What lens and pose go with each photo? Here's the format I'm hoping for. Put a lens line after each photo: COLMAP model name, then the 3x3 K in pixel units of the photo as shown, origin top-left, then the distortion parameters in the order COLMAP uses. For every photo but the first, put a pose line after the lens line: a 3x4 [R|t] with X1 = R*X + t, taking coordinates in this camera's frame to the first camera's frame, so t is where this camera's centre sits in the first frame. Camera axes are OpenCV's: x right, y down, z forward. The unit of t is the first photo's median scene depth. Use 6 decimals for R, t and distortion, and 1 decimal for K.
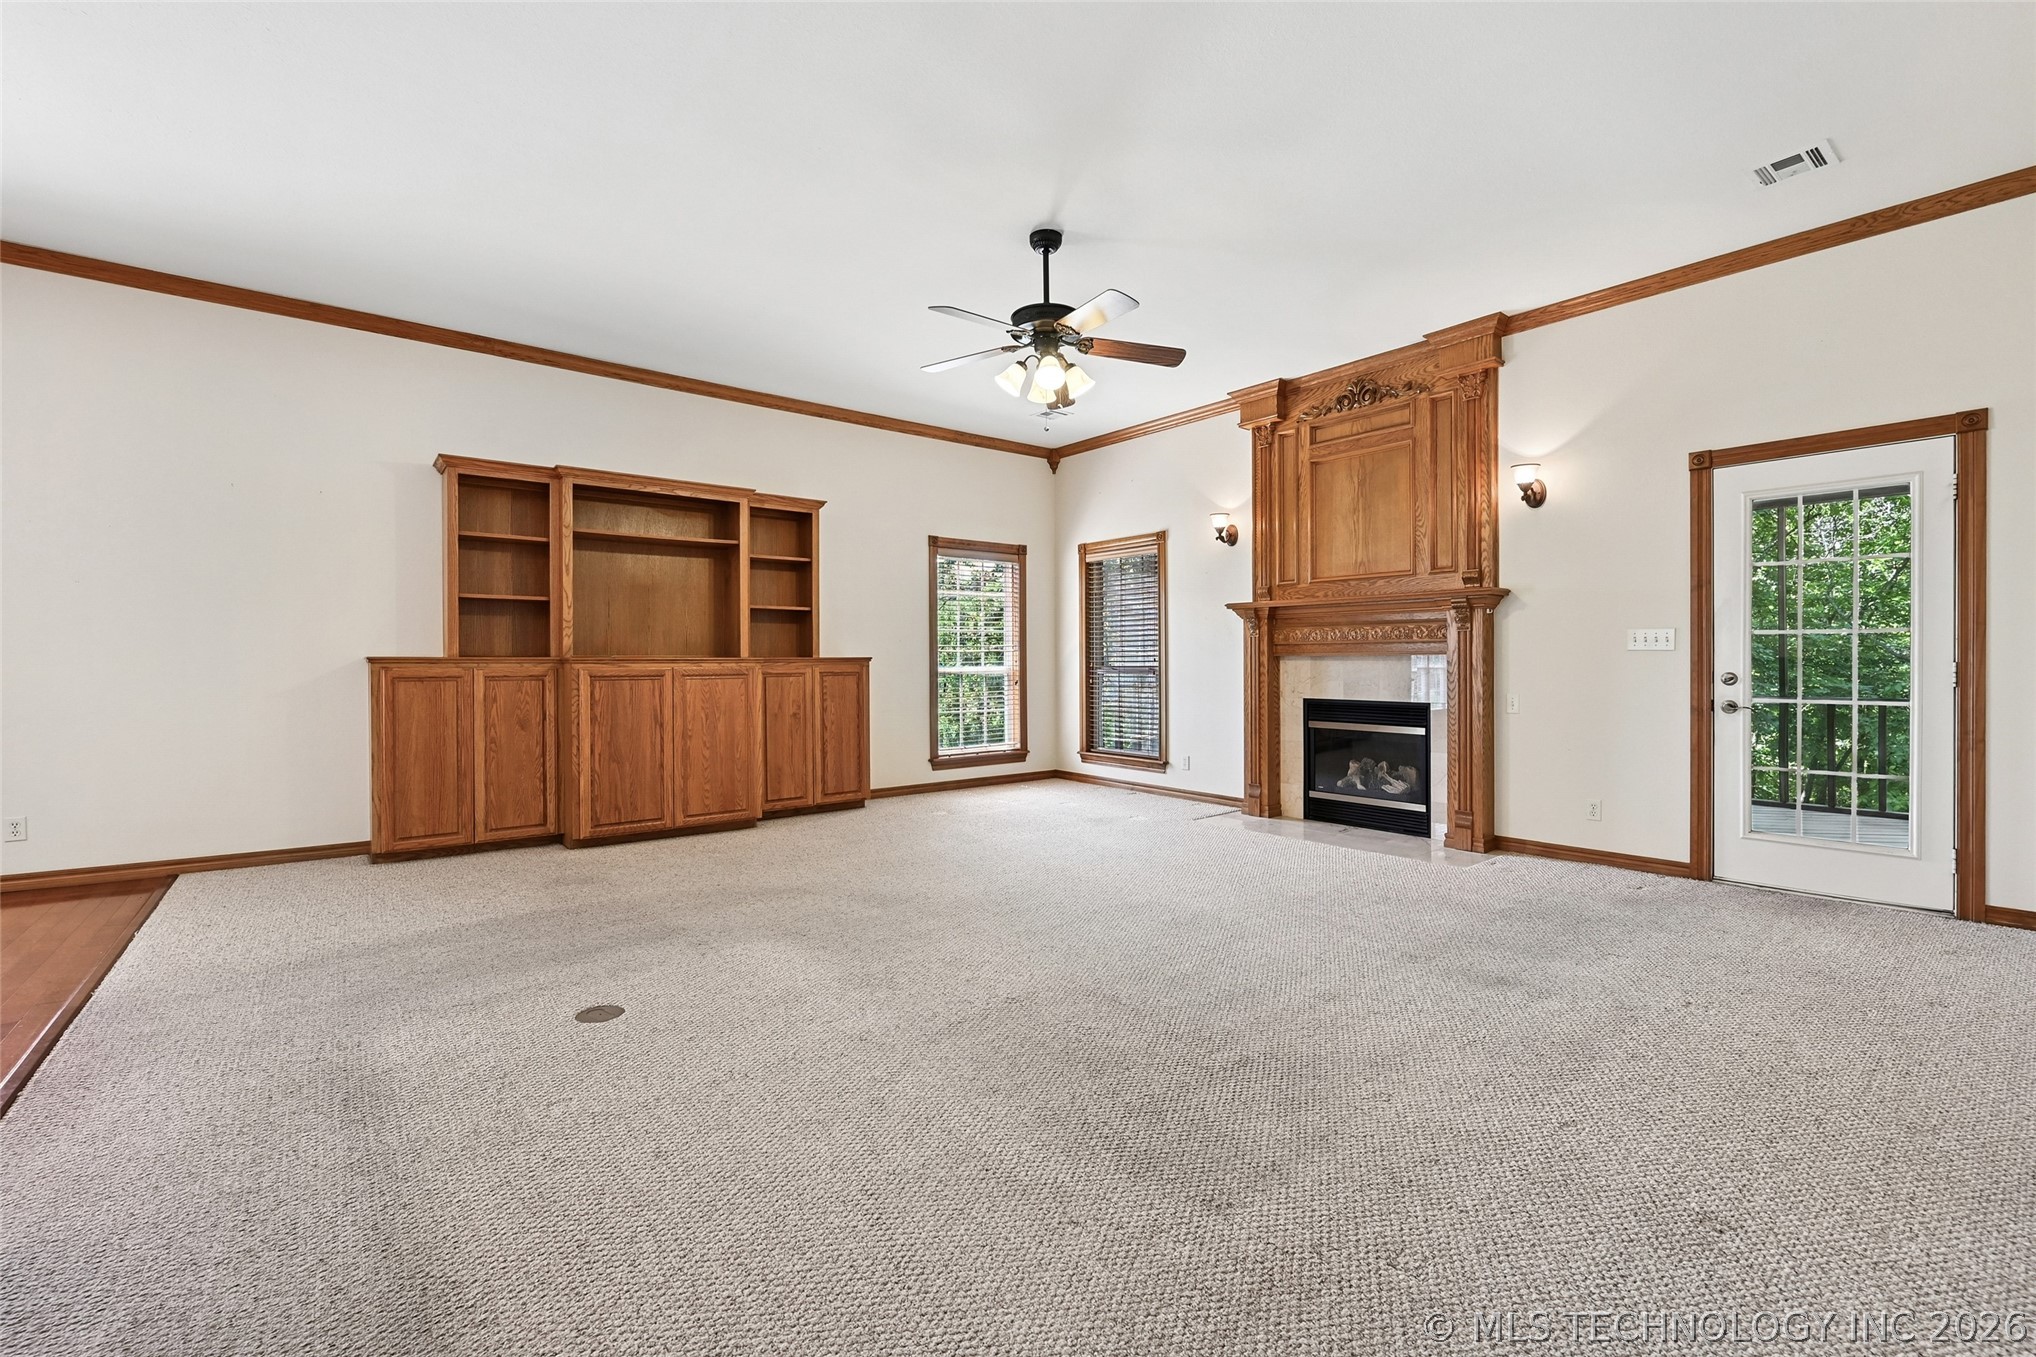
lens RADIAL K [[857.9, 0, 1019.3], [0, 857.9, 657.6], [0, 0, 1]] dist [-0.009475, -0.000280]
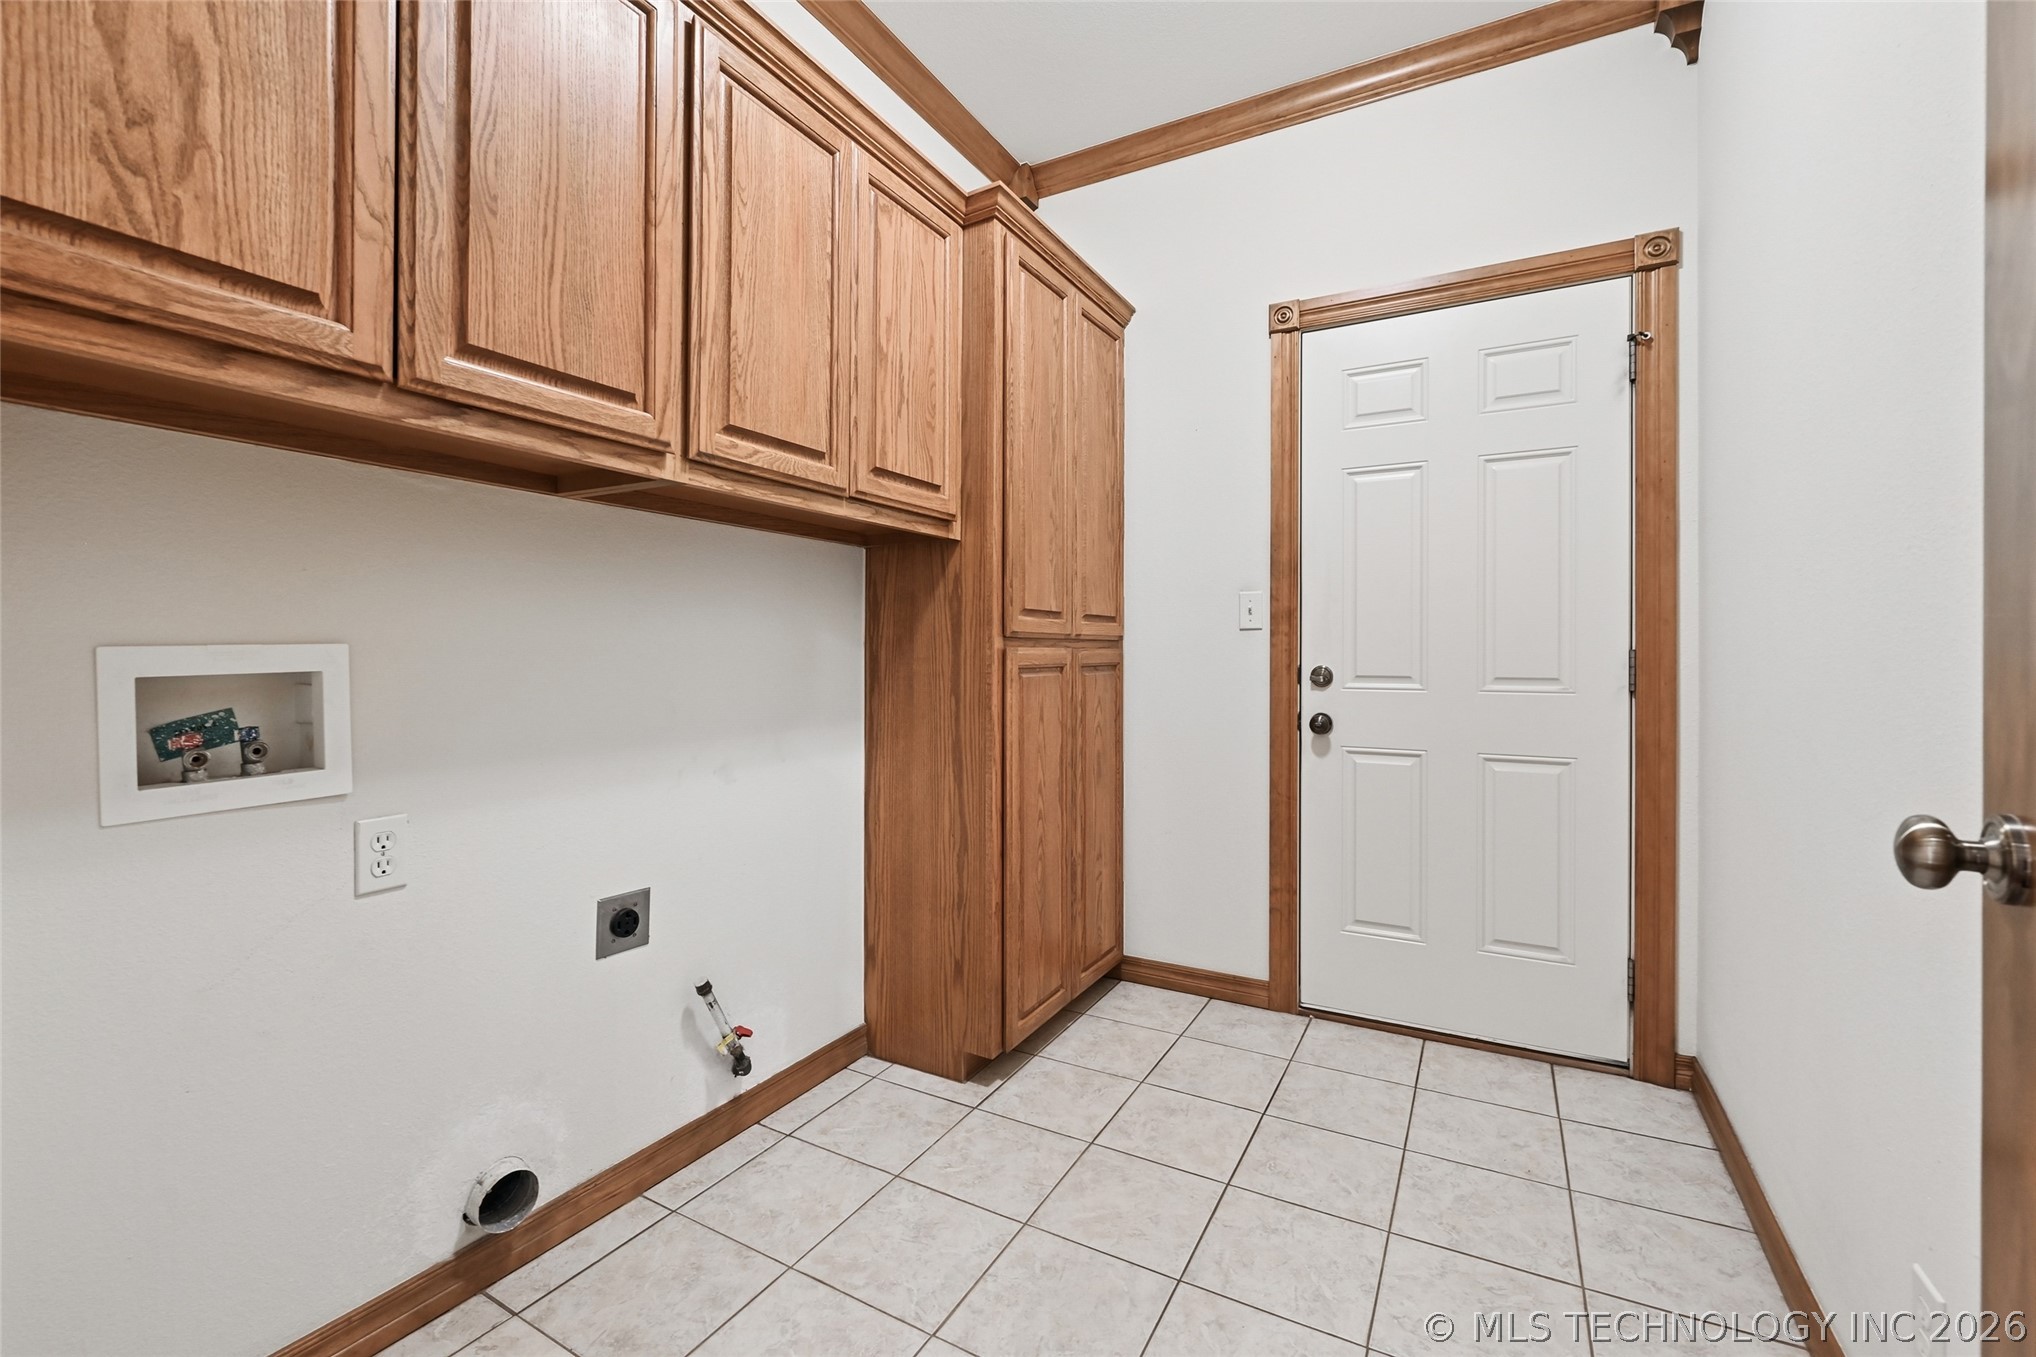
lens RADIAL K [[857.9, 0, 1019.3], [0, 857.9, 657.6], [0, 0, 1]] dist [-0.009475, -0.000280]
pose [[0.925869, 0.002144, 0.377839, 0.297120], [-0.004459, 0.999976, 0.005251, 0.006253], [-0.377819, -0.006547, 0.925856, 0.379468]]
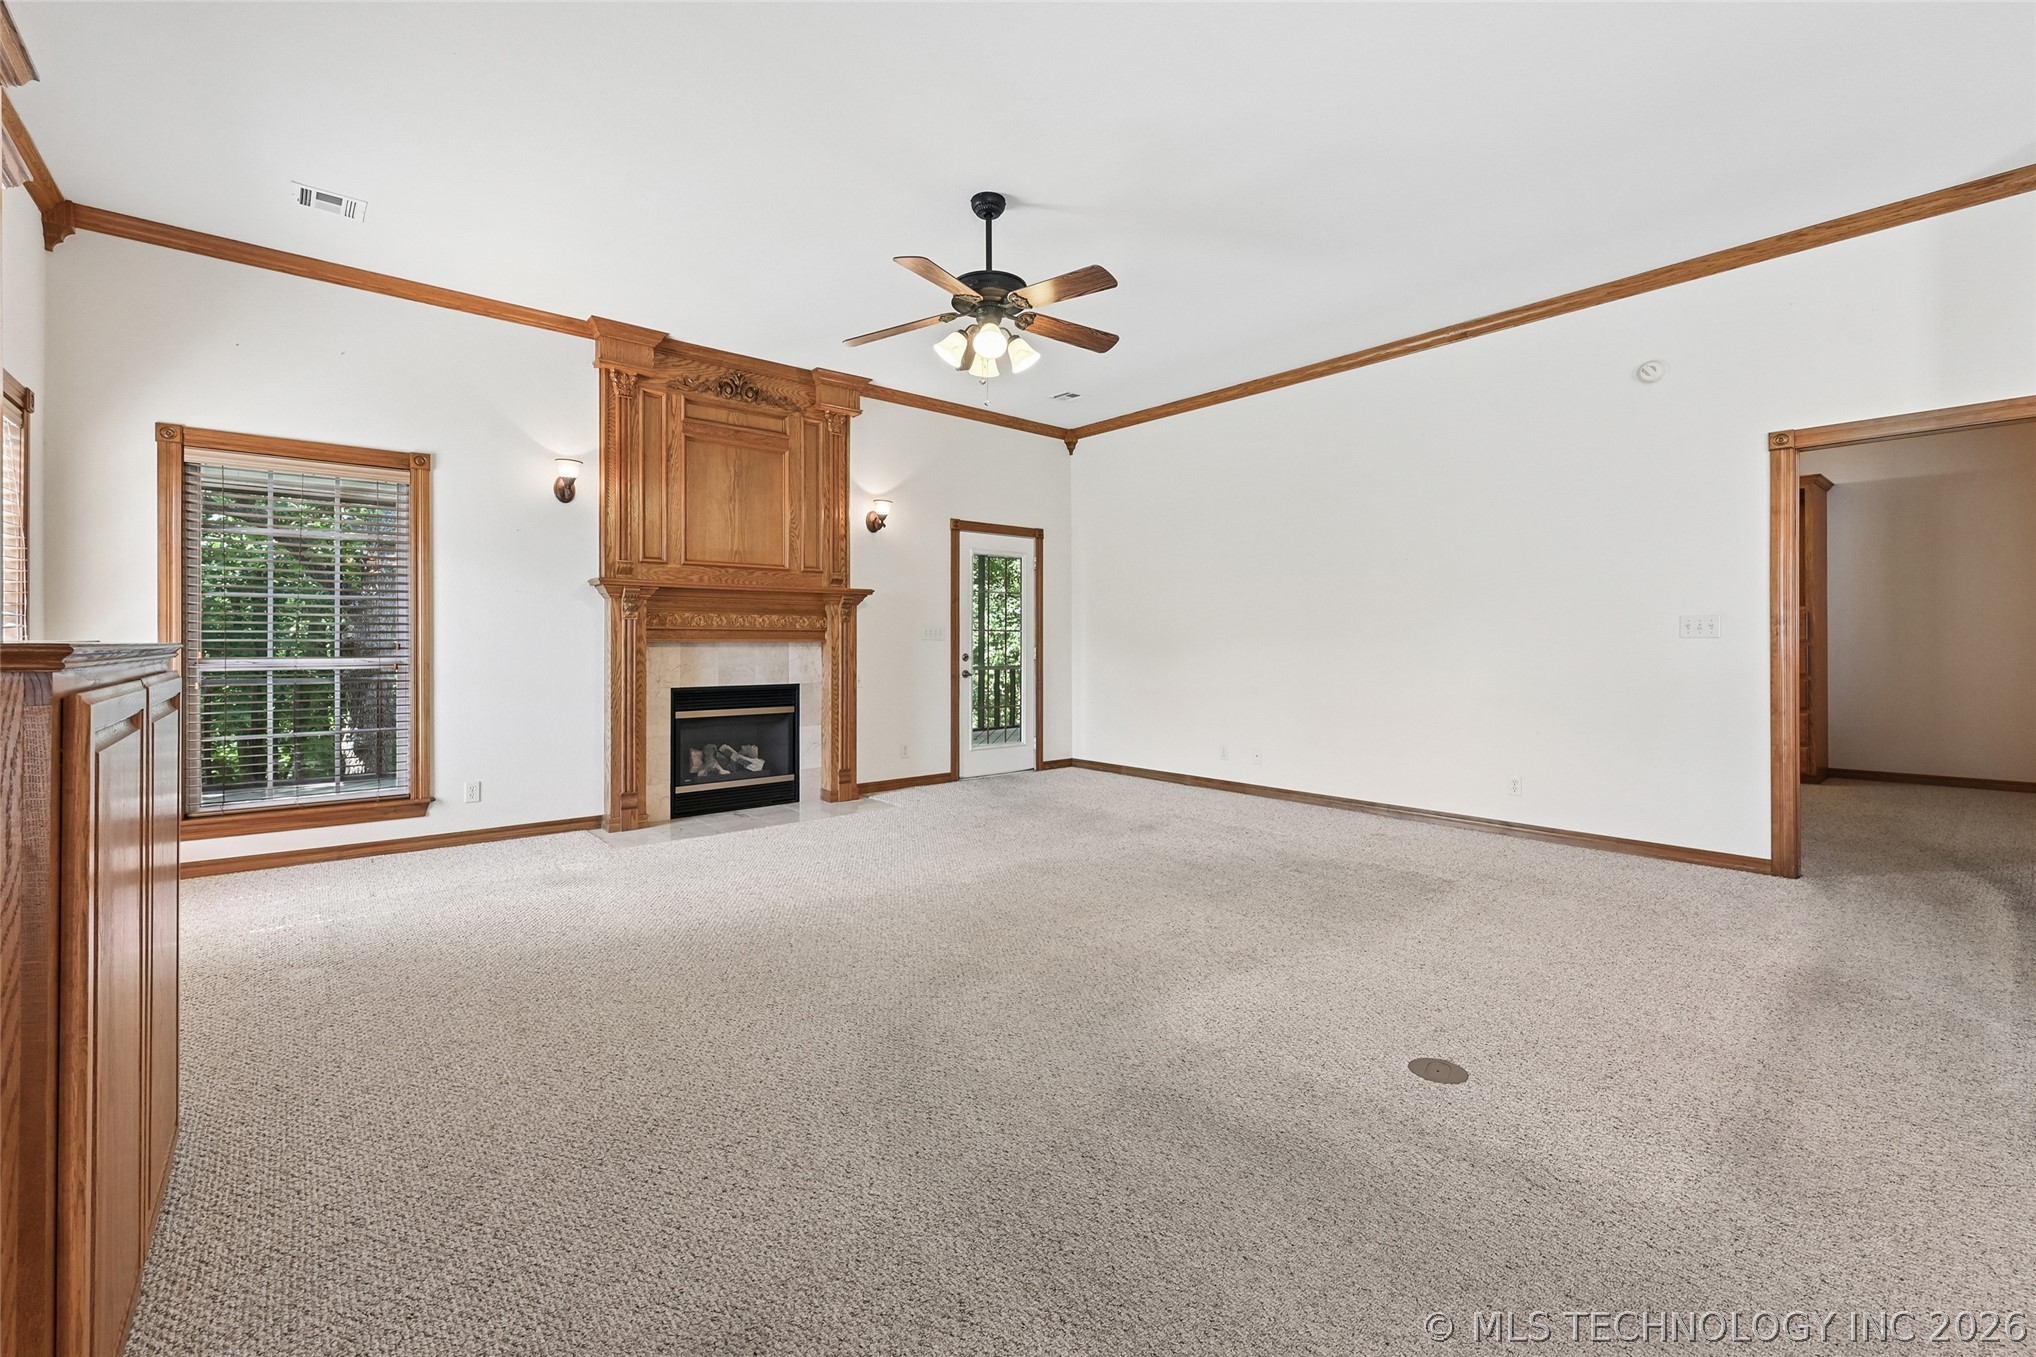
lens RADIAL K [[846.2, 0, 1029.6], [0, 846.2, 644.6], [0, 0, 1]] dist [-0.010037, 0.006555]
pose [[-0.031179, 0.000809, 0.999513, -0.622650], [-0.001530, 0.999998, -0.000857, 0.000925], [-0.999513, -0.001556, -0.031178, 0.681011]]
